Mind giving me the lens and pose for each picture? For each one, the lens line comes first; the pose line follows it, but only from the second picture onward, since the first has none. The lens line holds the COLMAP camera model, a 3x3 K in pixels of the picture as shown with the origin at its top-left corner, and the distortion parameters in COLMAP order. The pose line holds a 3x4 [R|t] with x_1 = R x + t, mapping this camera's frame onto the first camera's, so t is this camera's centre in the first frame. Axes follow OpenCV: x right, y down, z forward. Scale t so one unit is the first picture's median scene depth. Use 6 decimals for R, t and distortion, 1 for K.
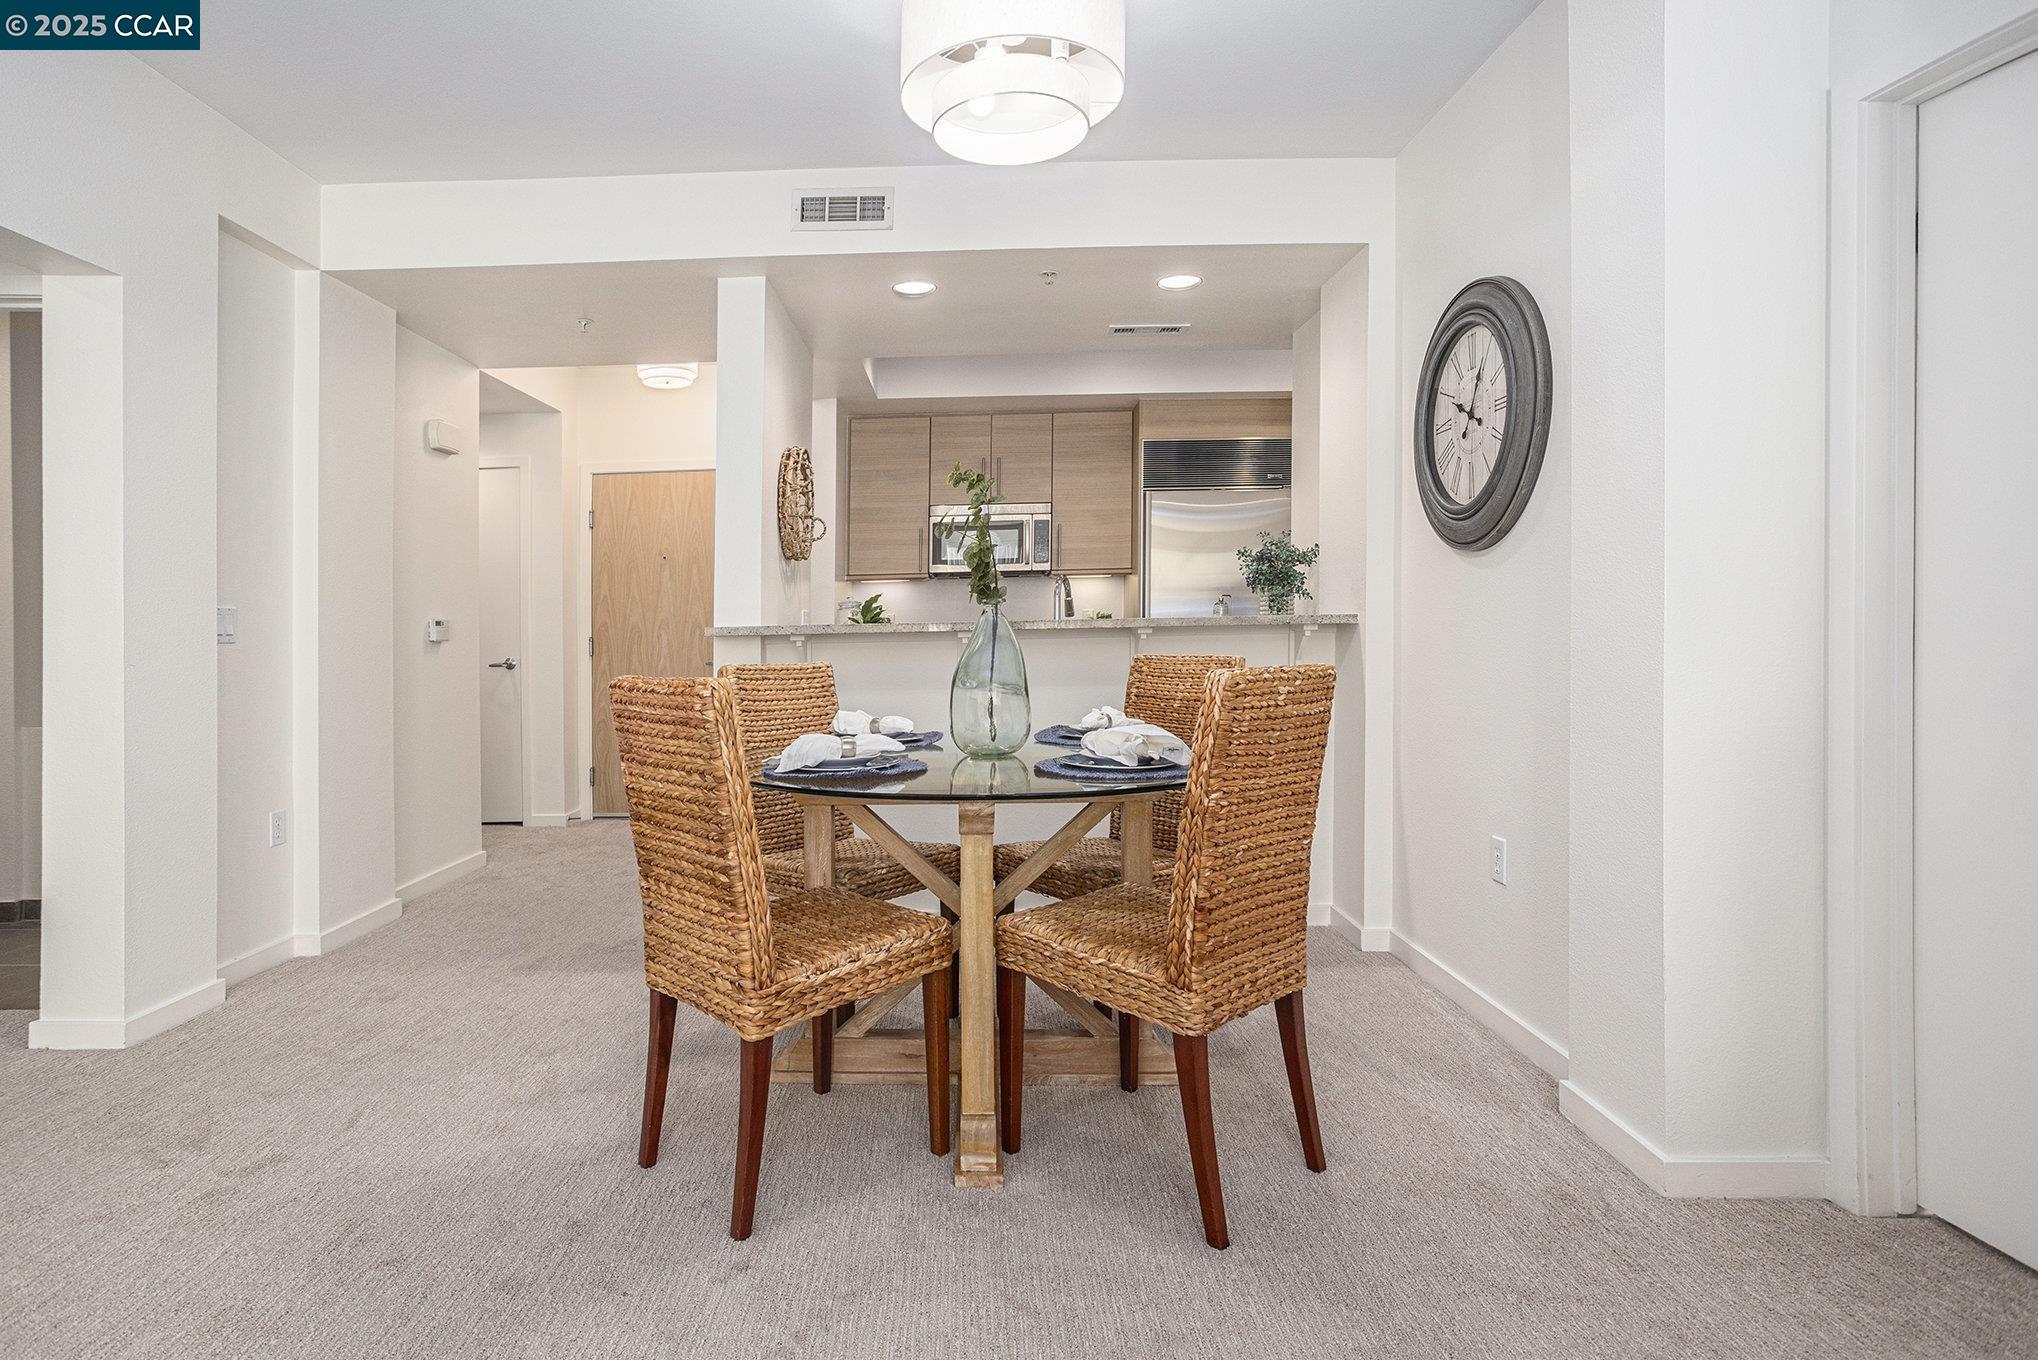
lens RADIAL K [[1064.8, 0, 1020.5], [0, 1064.8, 646.3], [0, 0, 1]] dist [0.000614, 0.000344]
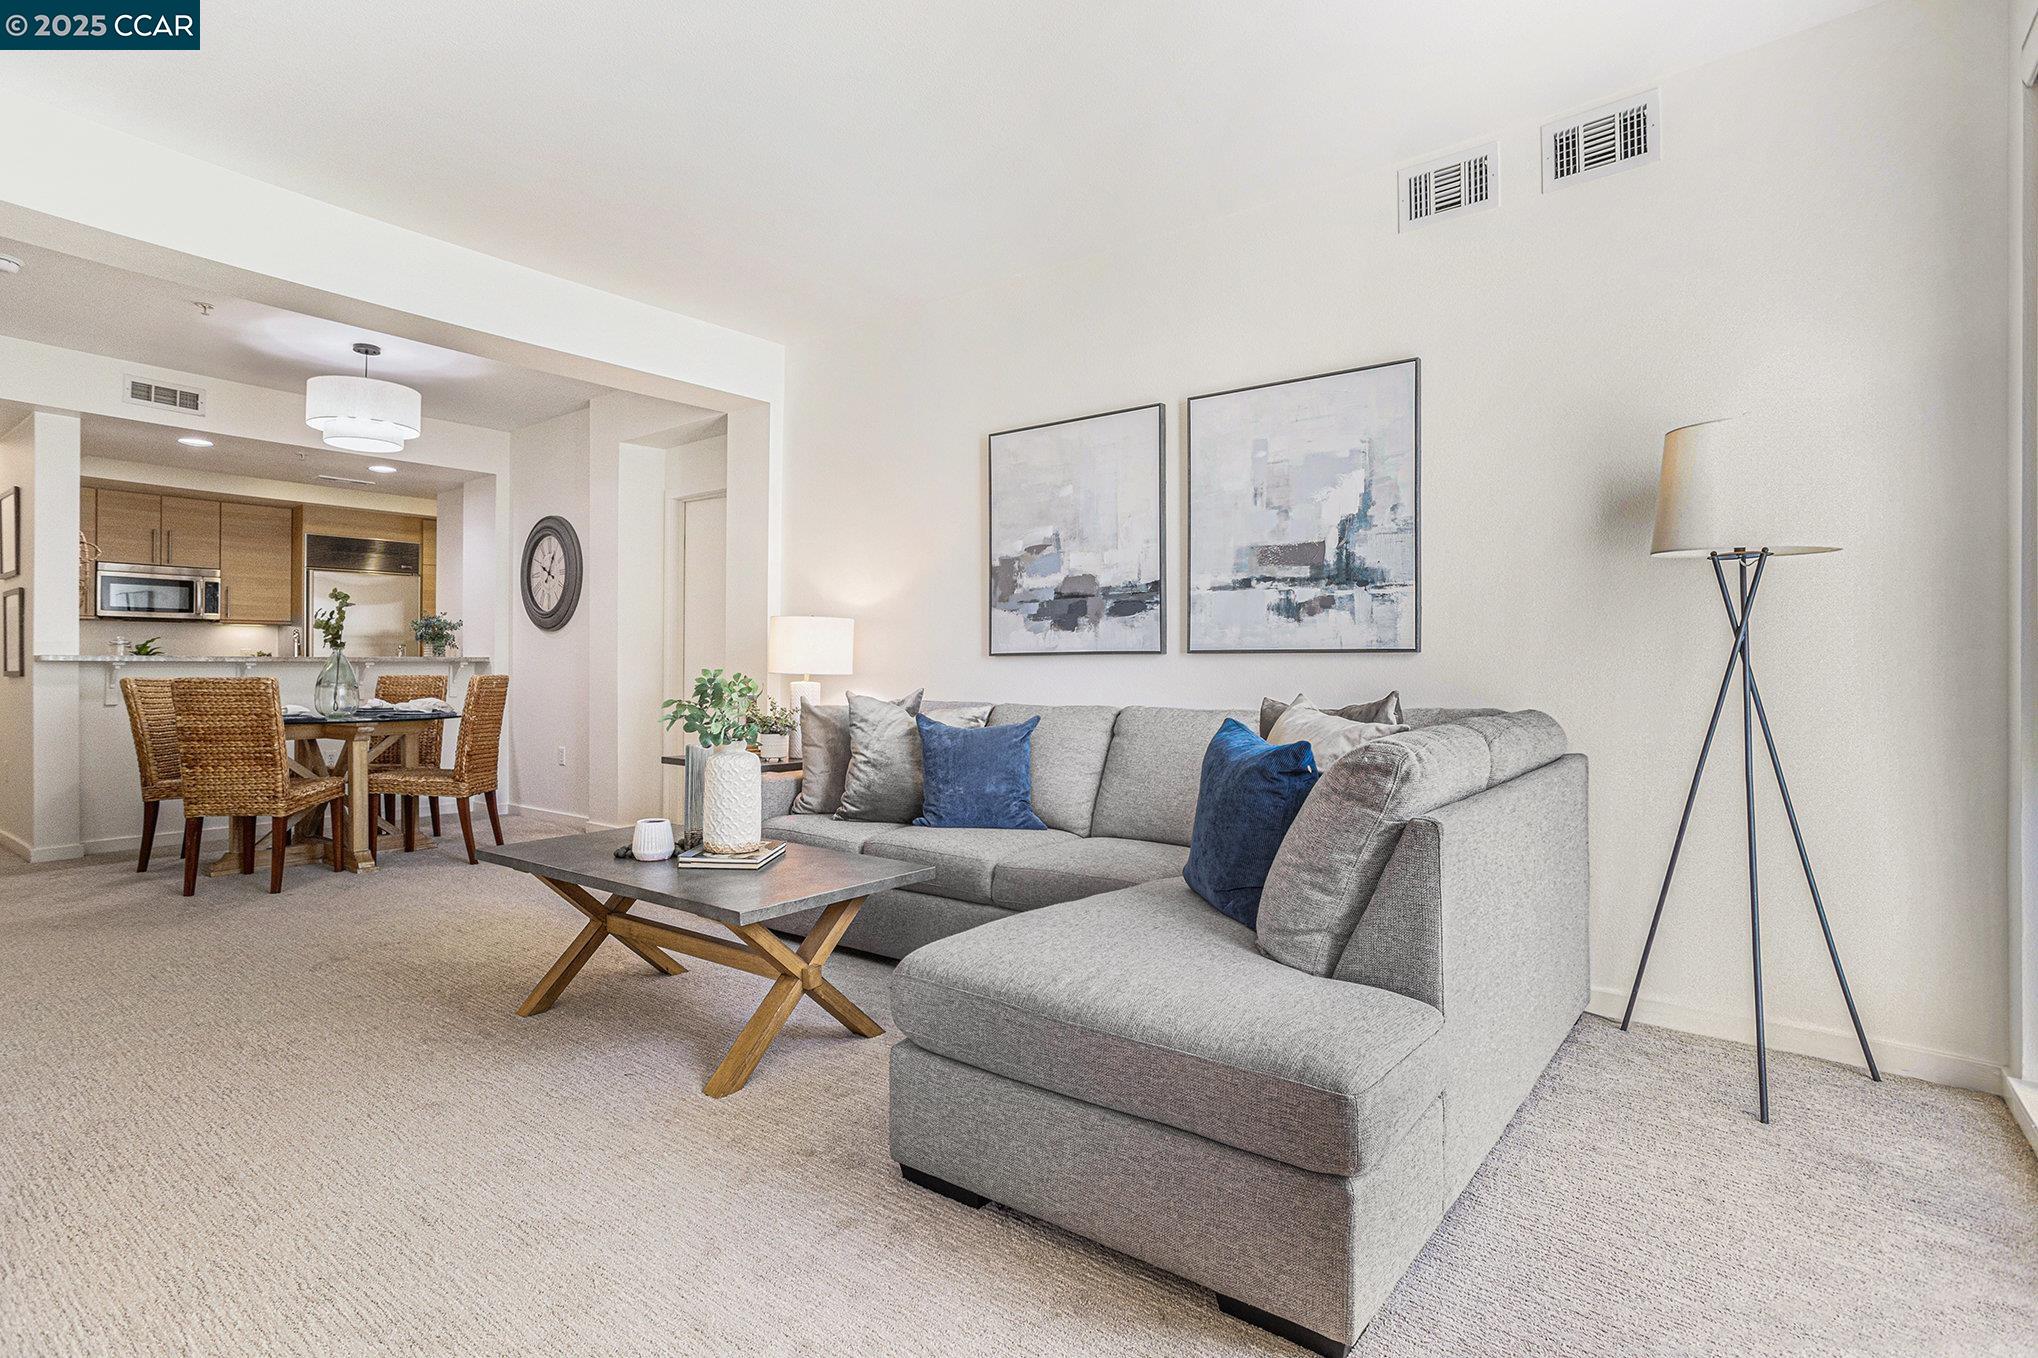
lens RADIAL K [[1064.8, 0, 1020.5], [0, 1064.8, 645.3], [0, 0, 1]] dist [0.000614, 0.000344]
pose [[0.649762, 0.030871, 0.759510, -0.556516], [0.003156, 0.999057, -0.043308, 0.037778], [-0.760131, 0.030537, 0.649052, -1.071548]]
